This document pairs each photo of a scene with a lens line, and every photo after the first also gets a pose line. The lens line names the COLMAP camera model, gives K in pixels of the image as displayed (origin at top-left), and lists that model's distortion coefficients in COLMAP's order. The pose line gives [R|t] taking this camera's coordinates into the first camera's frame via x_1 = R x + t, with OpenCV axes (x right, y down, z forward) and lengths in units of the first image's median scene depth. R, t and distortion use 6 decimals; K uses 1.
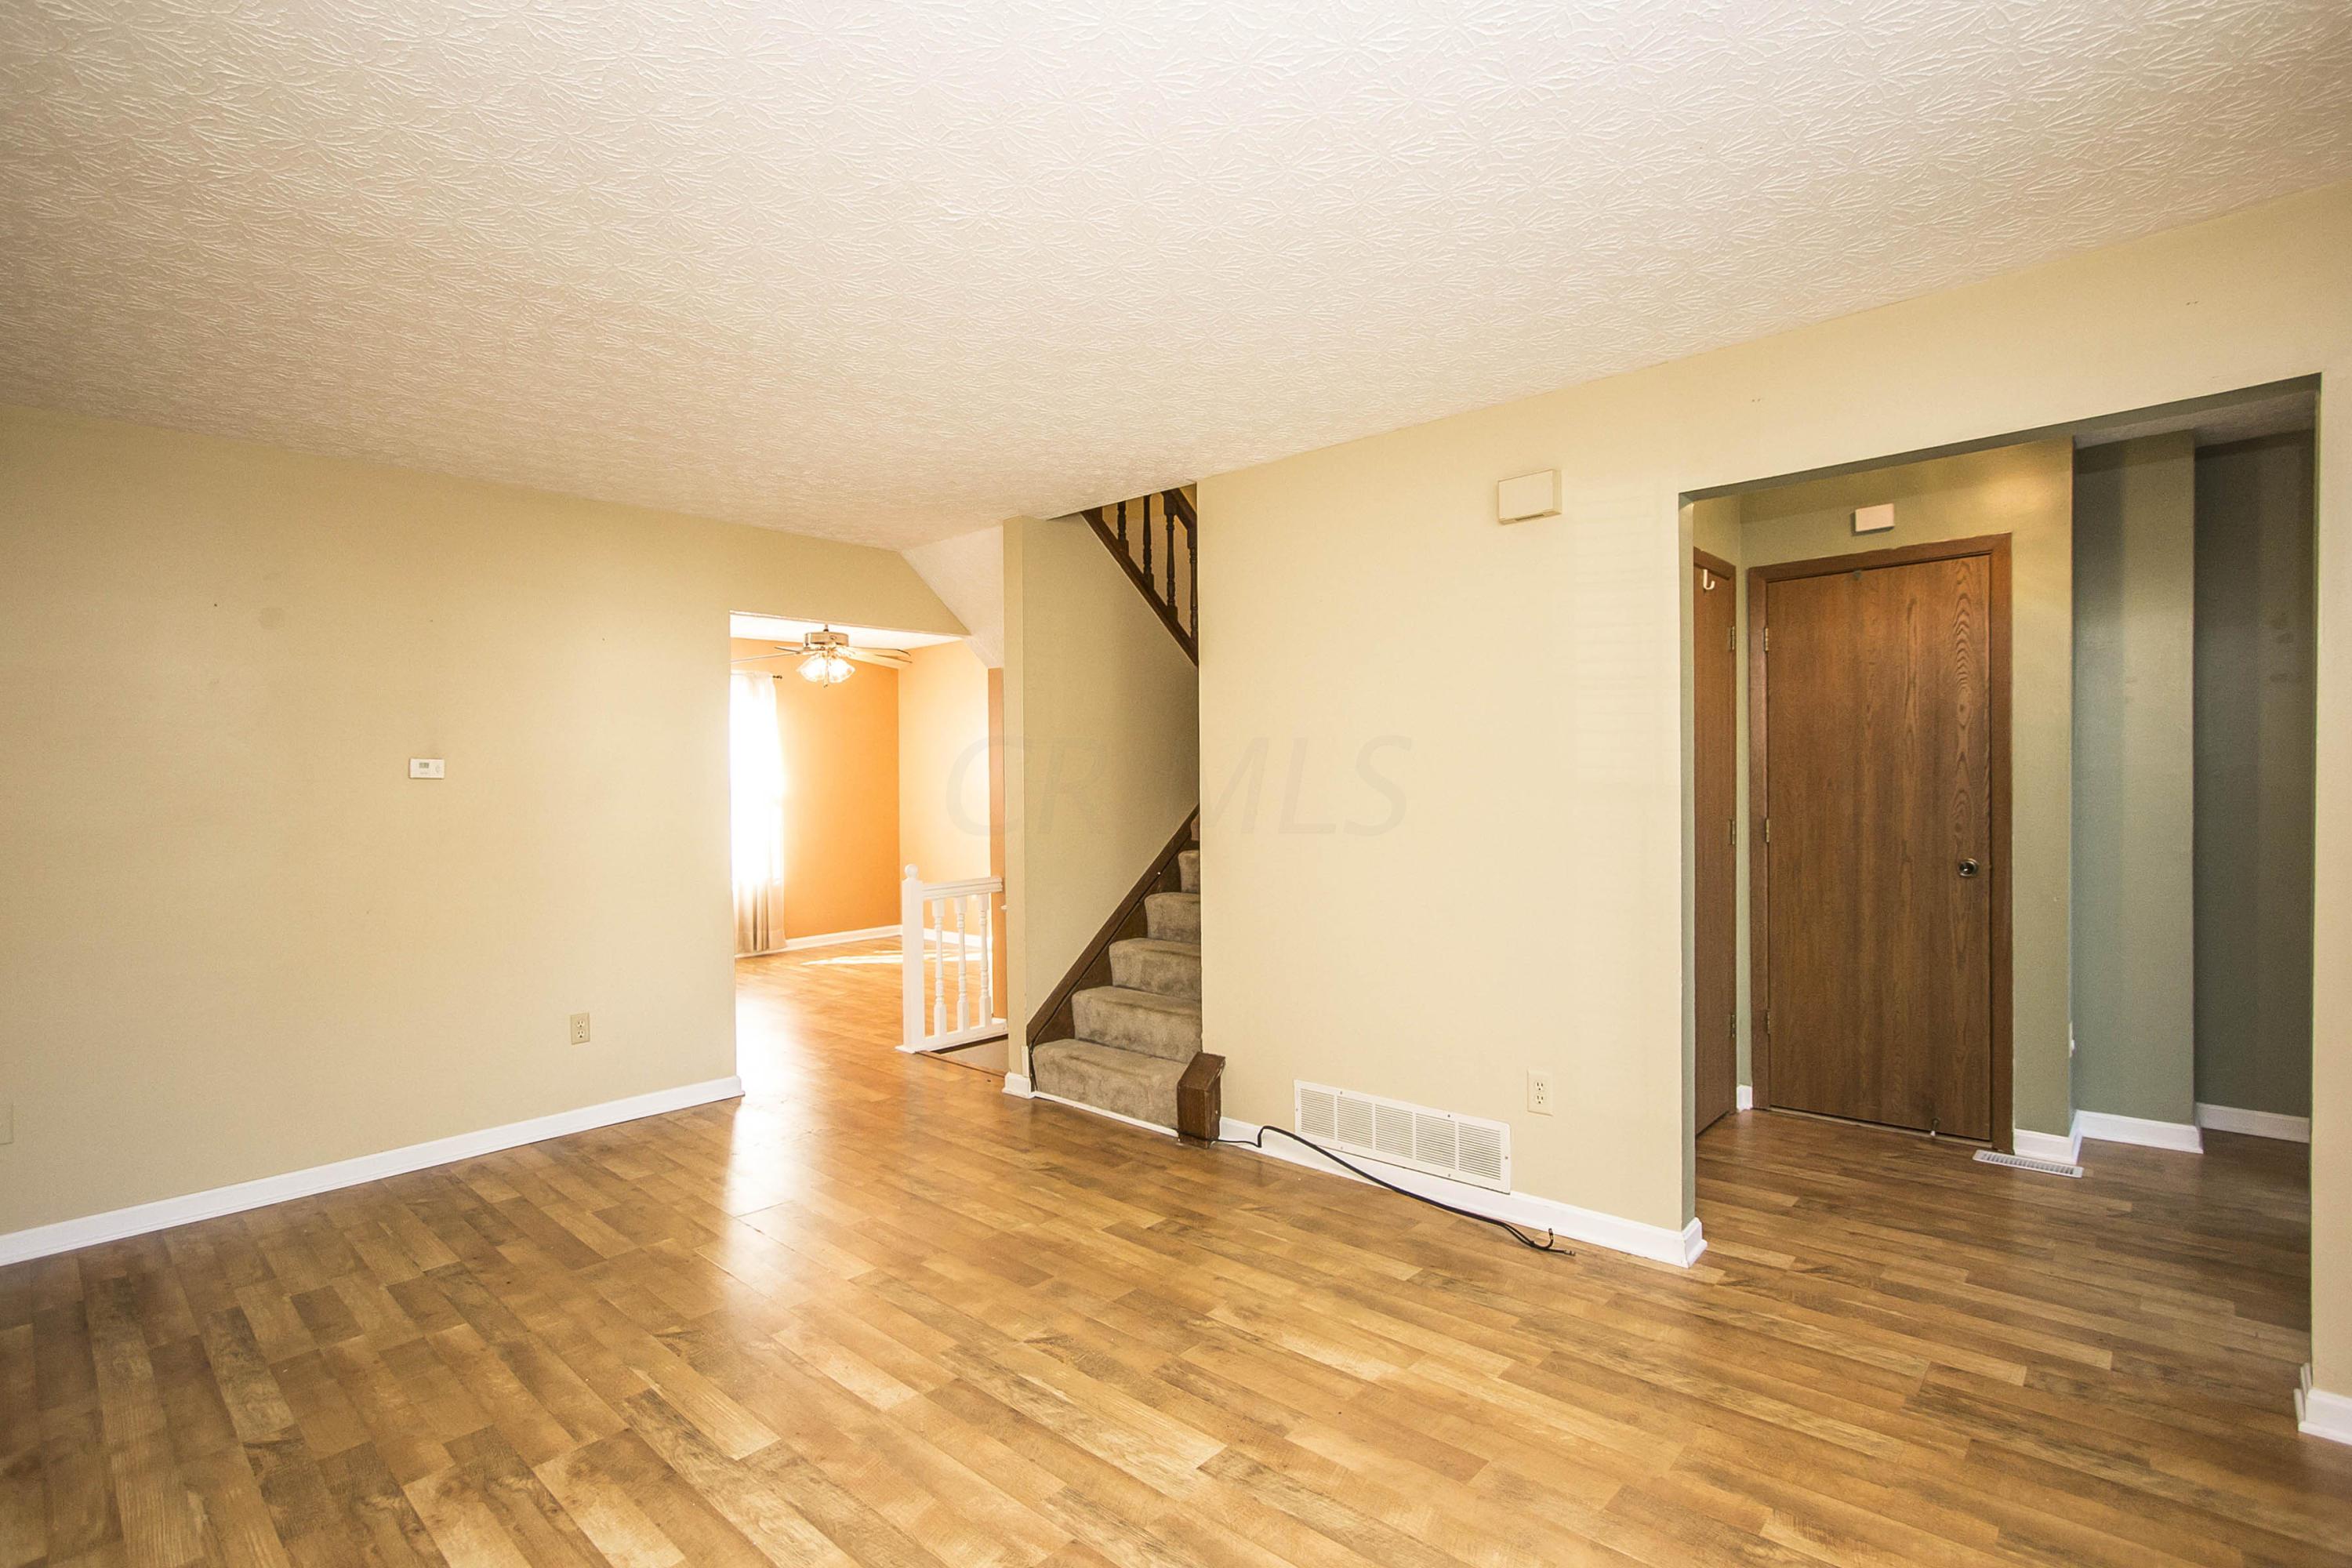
lens RADIAL K [[1095.1, 0, 1186.4], [0, 1095.1, 798.0], [0, 0, 1]] dist [-0.017370, 0.002467]
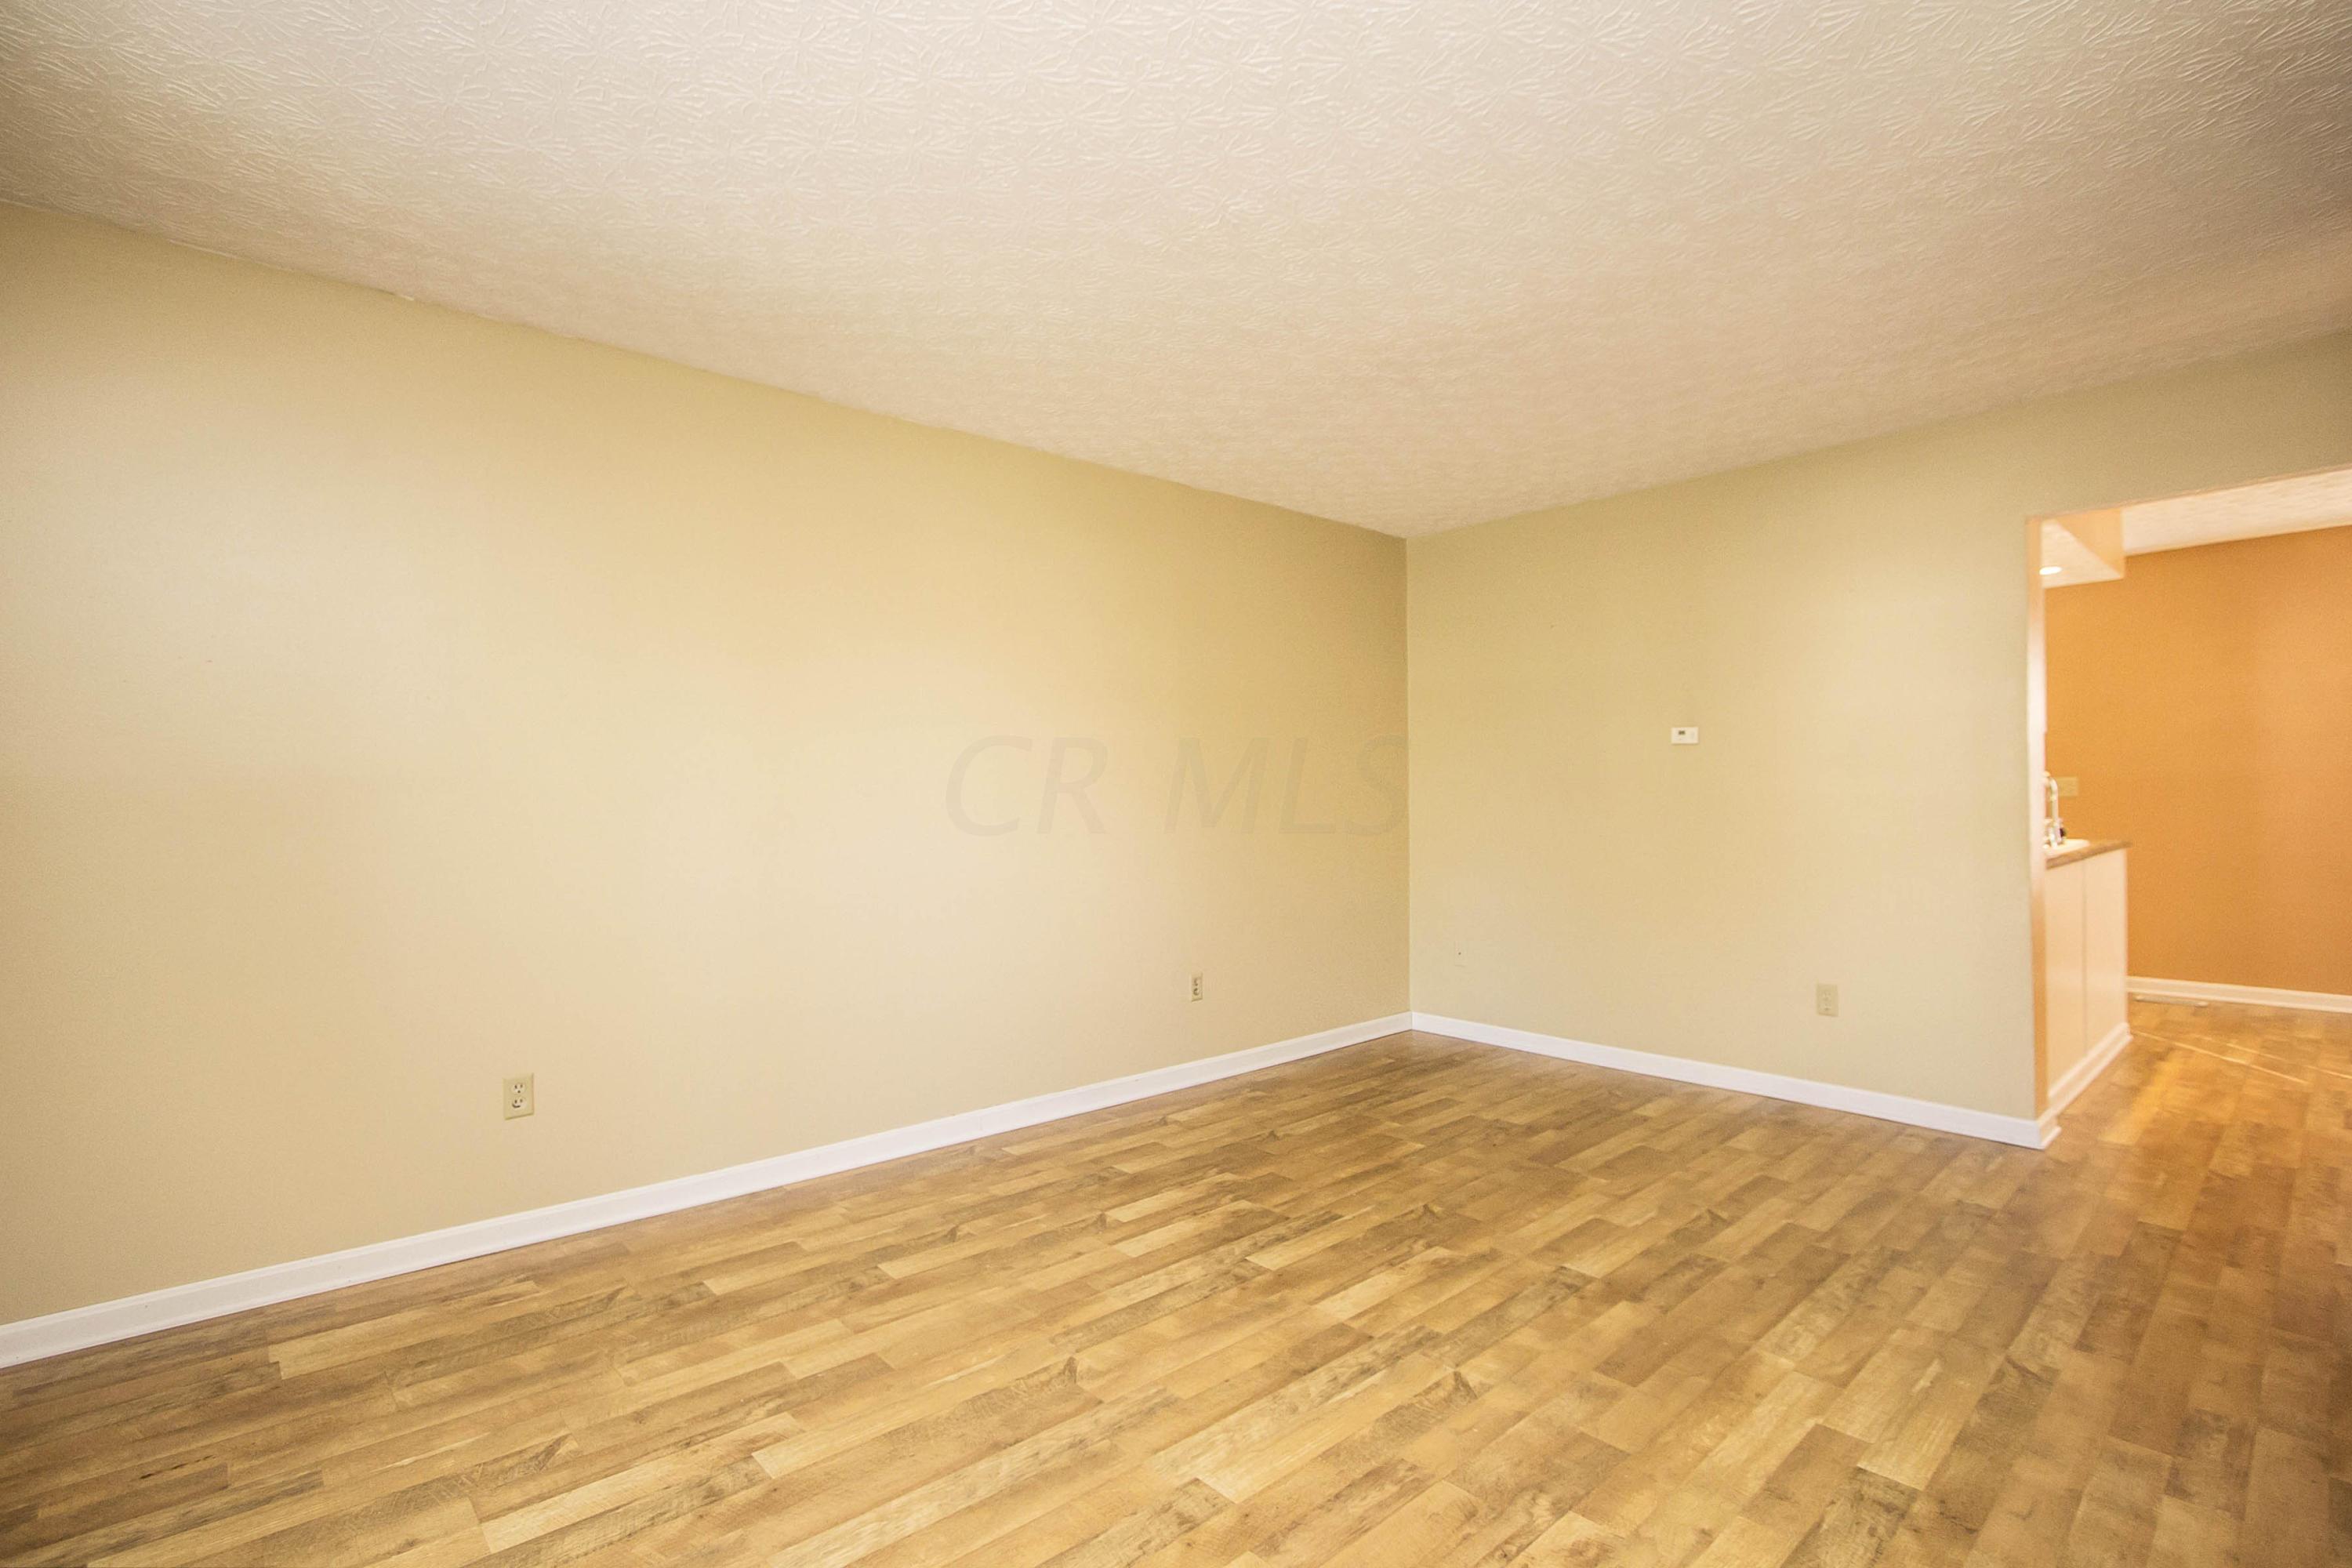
lens RADIAL K [[1095.1, 0, 1186.6], [0, 1095.1, 777.1], [0, 0, 1]] dist [-0.017370, 0.002467]
pose [[-0.097831, 0.022607, -0.994946, 0.725112], [0.007546, 0.999730, 0.021973, -0.017571], [0.995174, -0.005358, -0.097975, 0.822478]]
